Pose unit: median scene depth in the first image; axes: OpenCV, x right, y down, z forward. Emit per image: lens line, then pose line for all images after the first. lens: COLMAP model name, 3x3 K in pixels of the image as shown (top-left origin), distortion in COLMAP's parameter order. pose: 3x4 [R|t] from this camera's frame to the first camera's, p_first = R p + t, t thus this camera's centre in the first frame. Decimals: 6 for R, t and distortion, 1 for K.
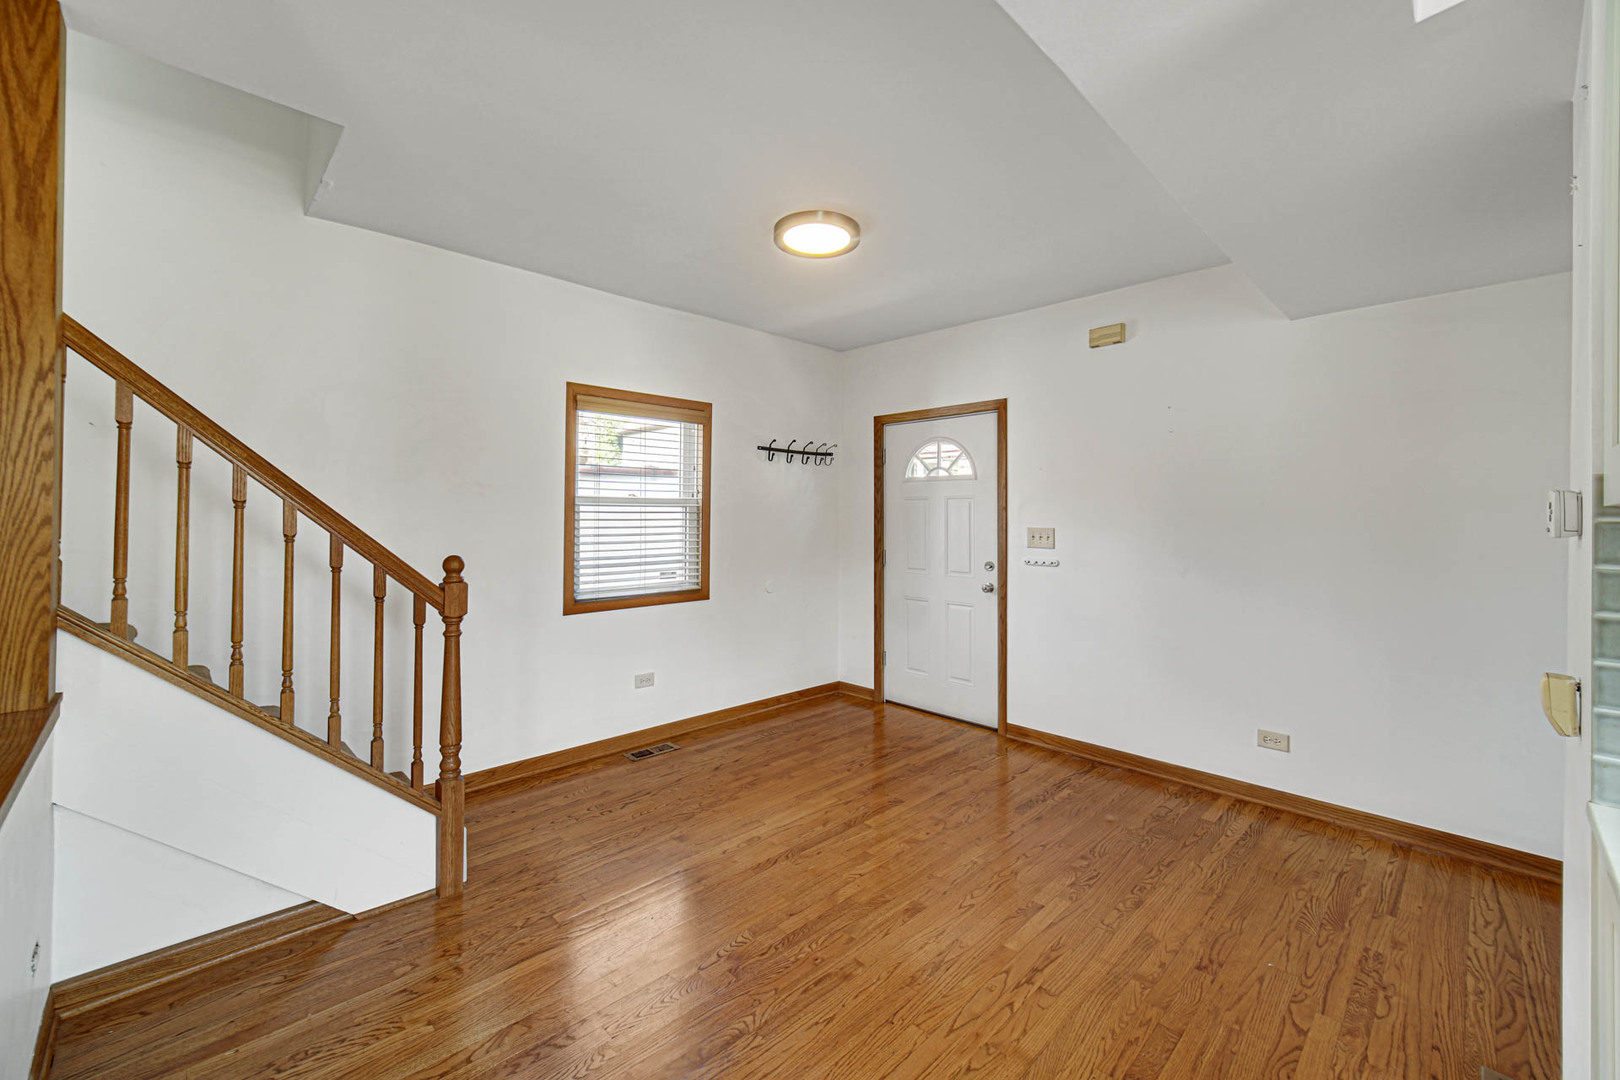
lens RADIAL K [[651.9, 0, 807.1], [0, 651.9, 525.9], [0, 0, 1]] dist [0.002365, 0.000053]
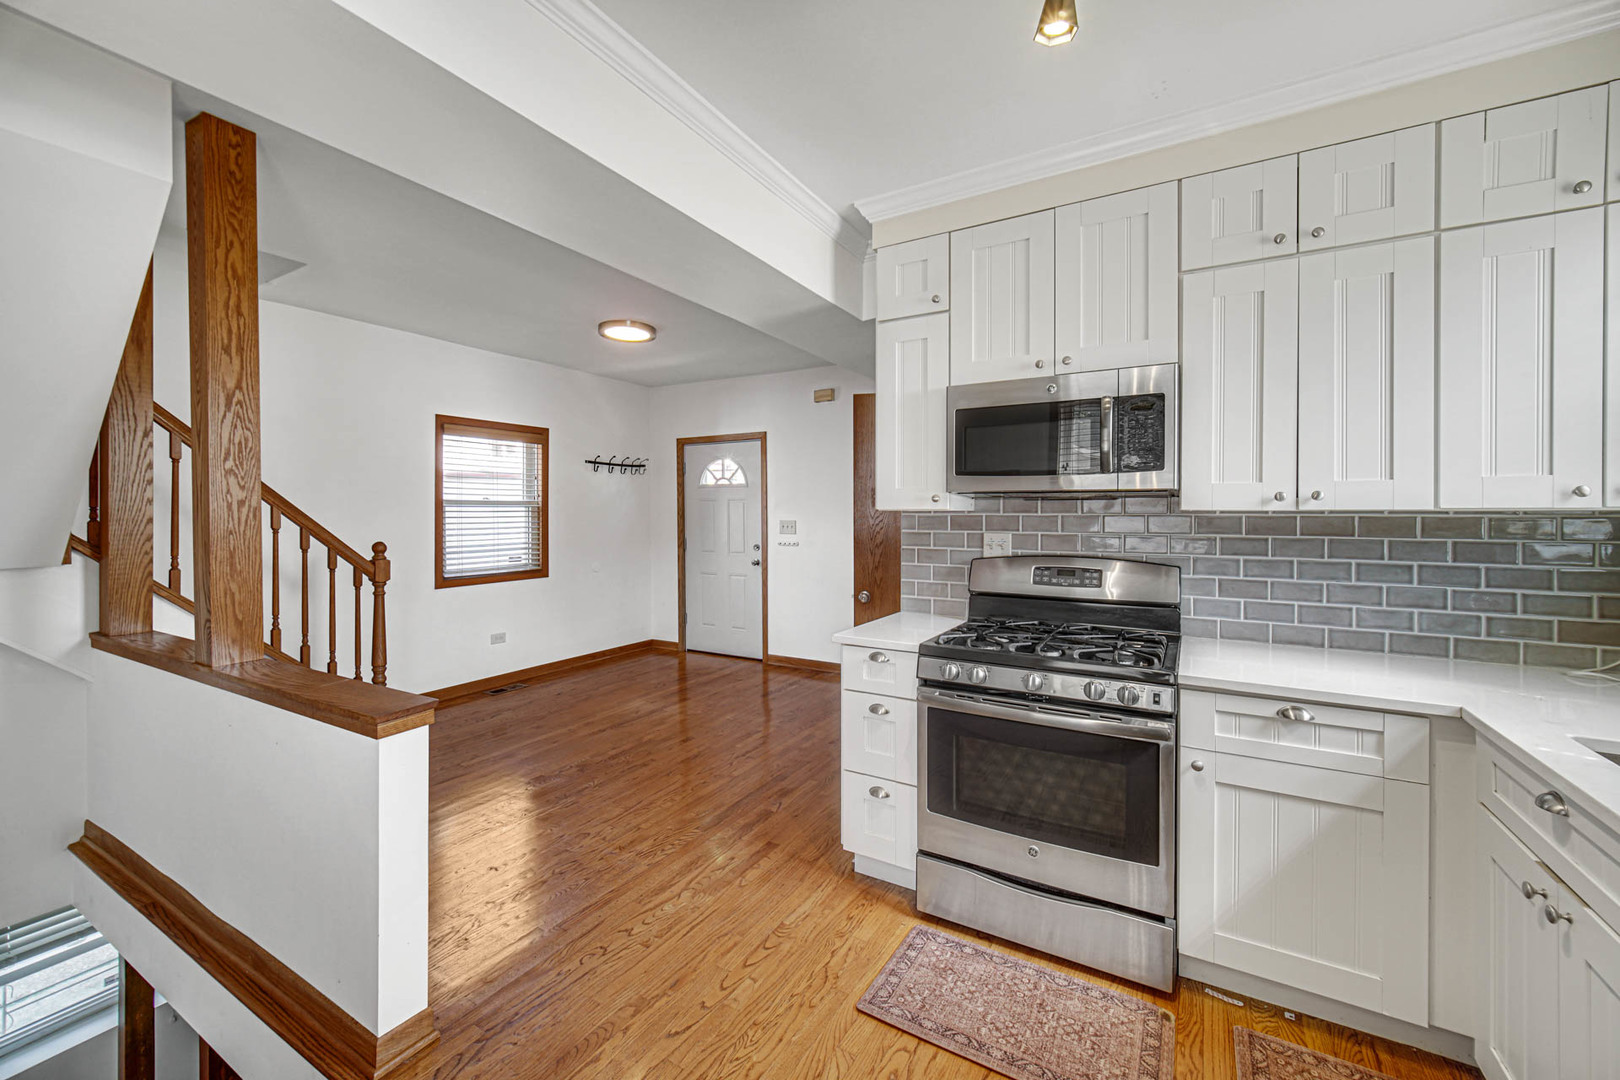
lens RADIAL K [[651.9, 0, 808.0], [0, 651.9, 524.3], [0, 0, 1]] dist [0.002365, 0.000053]
pose [[0.965057, -0.010042, 0.261848, 0.013544], [0.008630, 0.999941, 0.006541, 0.002157], [-0.261898, -0.004052, 0.965087, -0.439693]]
